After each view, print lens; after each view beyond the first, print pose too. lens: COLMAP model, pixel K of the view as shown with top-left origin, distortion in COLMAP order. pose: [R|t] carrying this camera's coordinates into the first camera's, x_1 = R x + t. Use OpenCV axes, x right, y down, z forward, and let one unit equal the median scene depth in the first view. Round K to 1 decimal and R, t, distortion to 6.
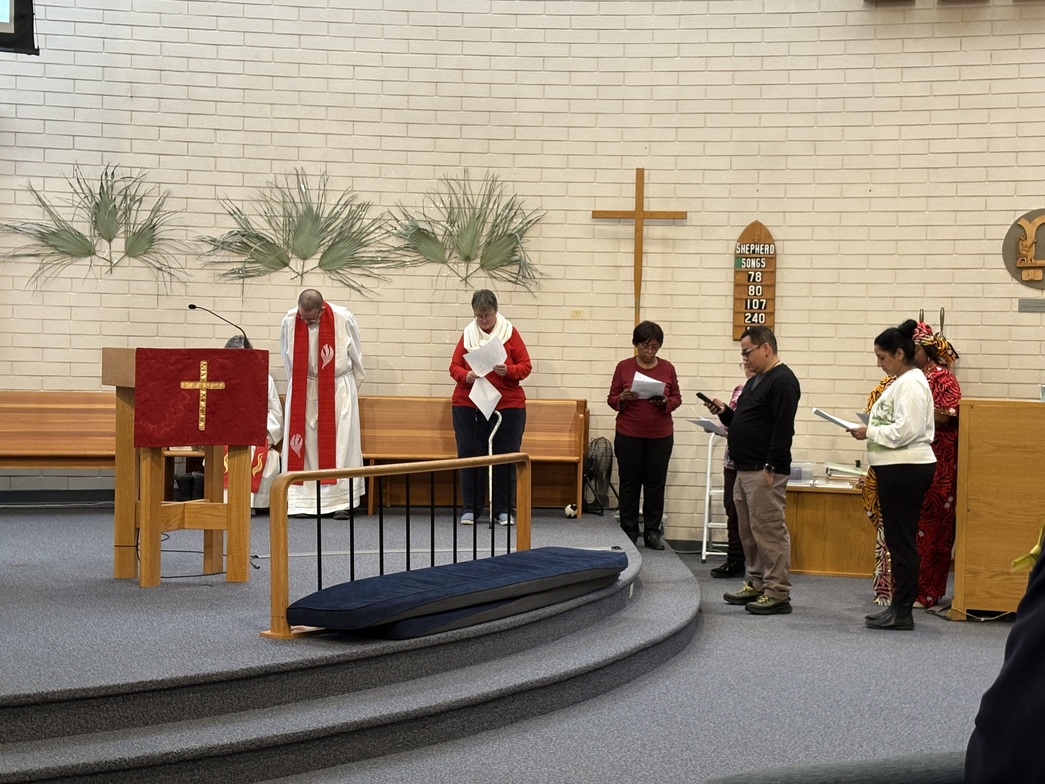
lens RADIAL K [[1740.1, 0, 529.2], [0, 1740.1, 398.6], [0, 0, 1]] dist [0.135176, 0.000000]
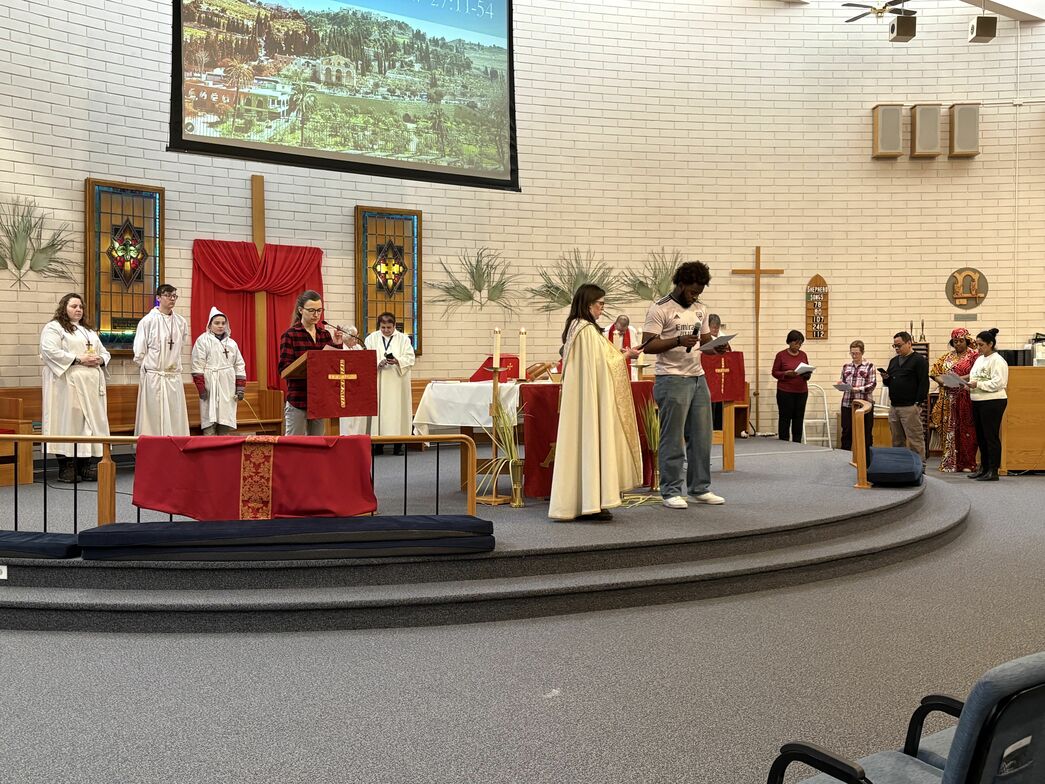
lens RADIAL K [[1190.2, 0, 529.9], [0, 1190.2, 394.9], [0, 0, 1]] dist [0.057771, 0.000000]
pose [[0.971341, -0.035397, 0.235040, -0.469330], [0.031426, 0.999293, 0.020621, -0.009697], [-0.235604, -0.012644, 0.971767, -0.162095]]
